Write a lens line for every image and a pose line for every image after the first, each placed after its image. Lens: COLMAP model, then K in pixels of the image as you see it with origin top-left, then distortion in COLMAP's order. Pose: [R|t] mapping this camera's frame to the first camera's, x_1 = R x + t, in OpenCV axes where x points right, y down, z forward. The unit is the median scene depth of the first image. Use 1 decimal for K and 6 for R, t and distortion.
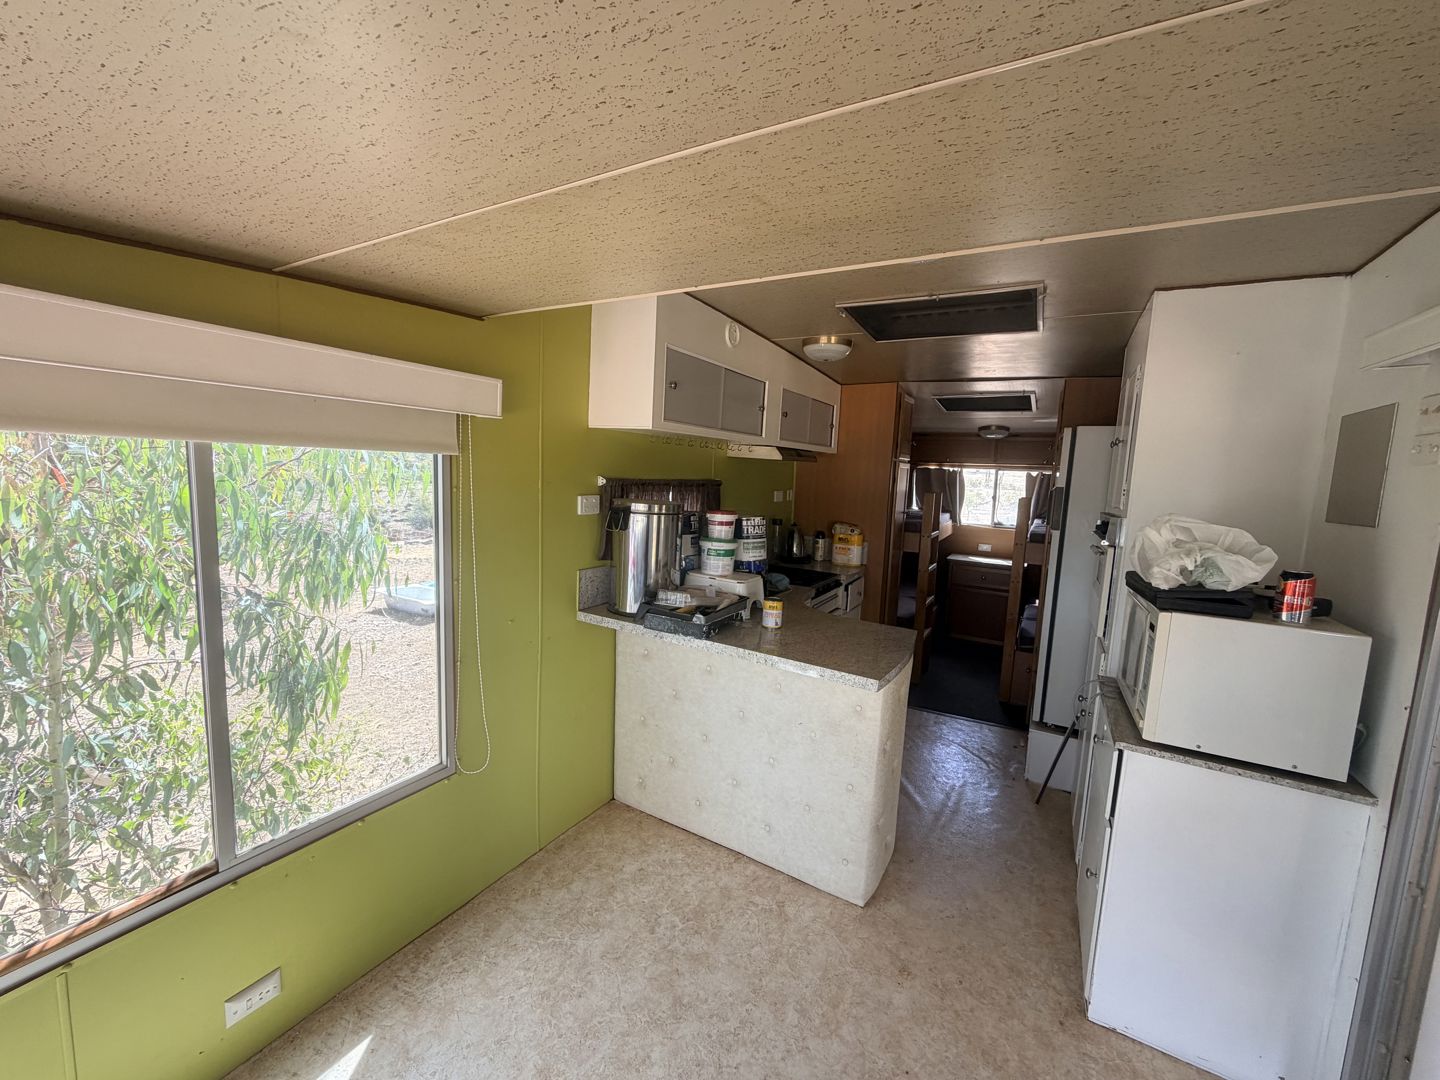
lens RADIAL K [[576.1, 0, 714.4], [0, 576.1, 536.2], [0, 0, 1]] dist [-0.000030, 0.000568]
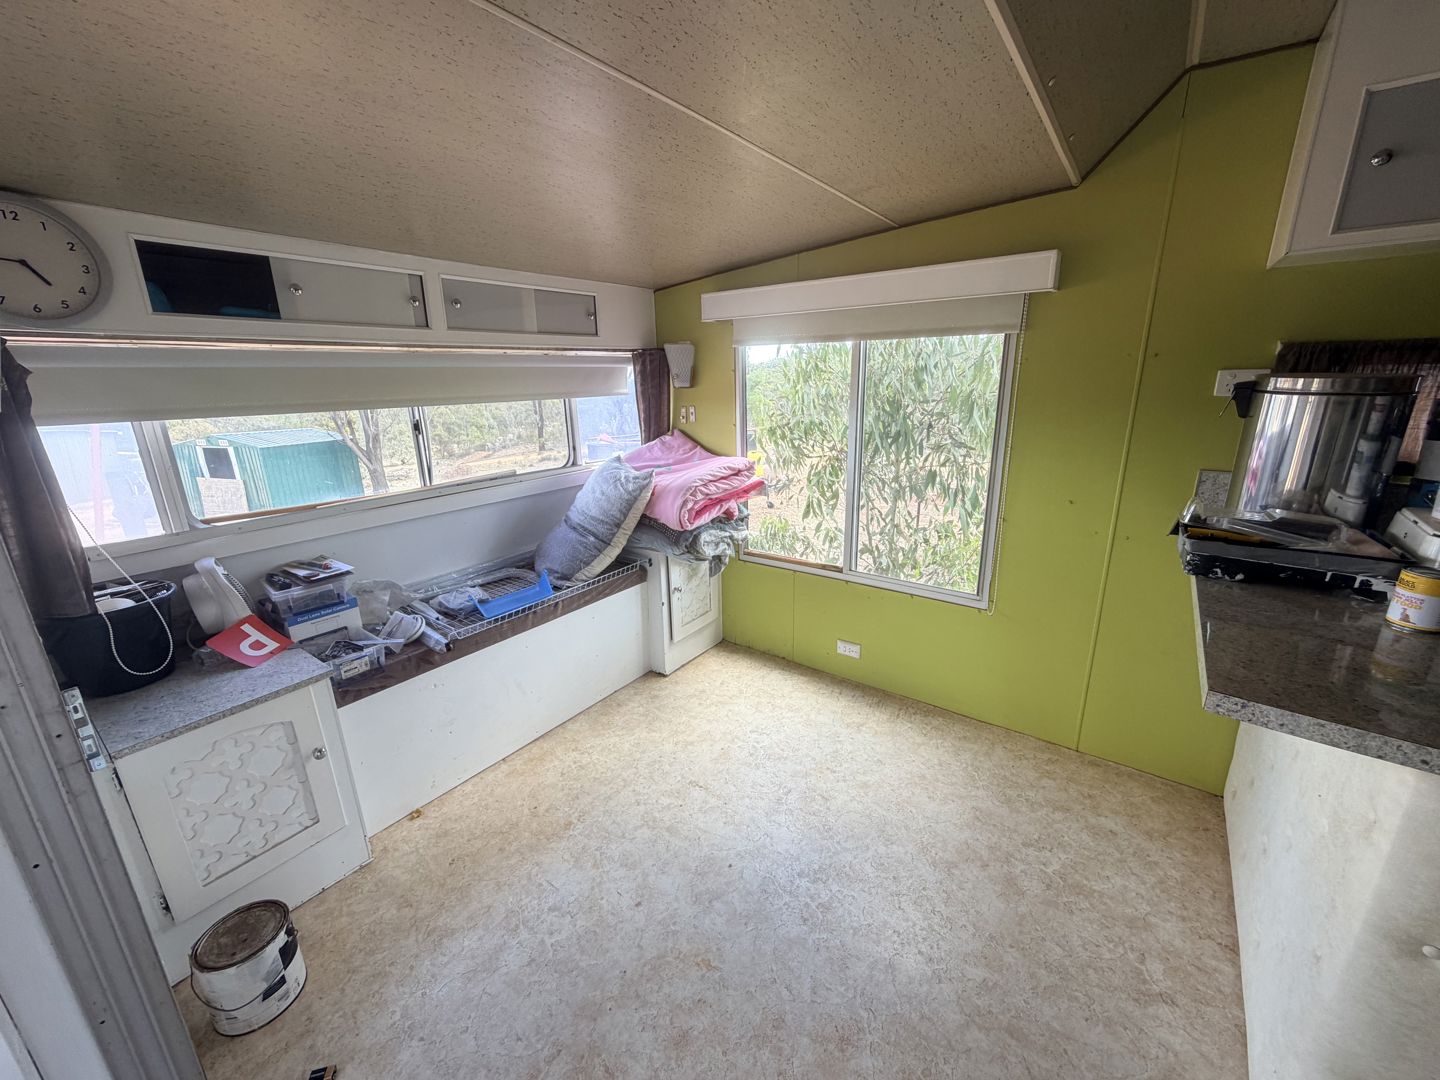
lens RADIAL K [[571.6, 0, 715.9], [0, 571.6, 539.4], [0, 0, 1]] dist [-0.003576, 0.000017]
pose [[-0.123732, 0.229647, -0.965377, 0.551992], [-0.096157, 0.965499, 0.242001, 0.022635], [0.987646, 0.122772, -0.097381, 0.398132]]
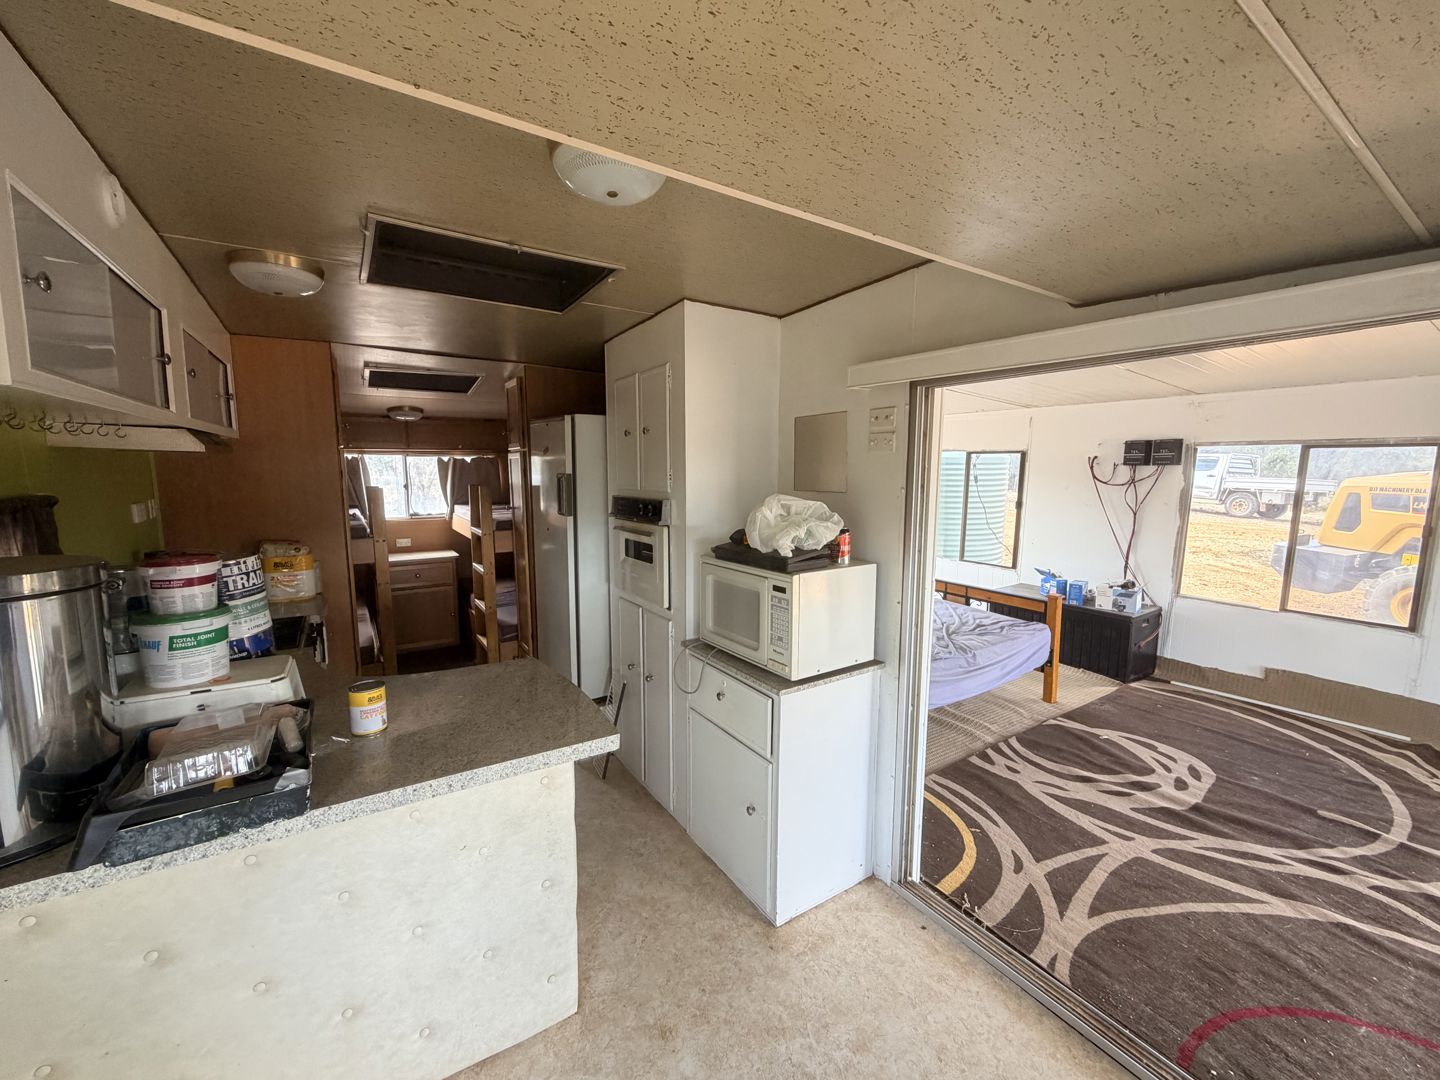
lens RADIAL K [[576.1, 0, 714.4], [0, 576.1, 536.2], [0, 0, 1]] dist [-0.000030, 0.000568]
pose [[0.458377, -0.148687, 0.876232, -0.216426], [0.119700, 0.987252, 0.104908, -0.060049], [-0.880660, 0.056797, 0.470331, 0.345924]]
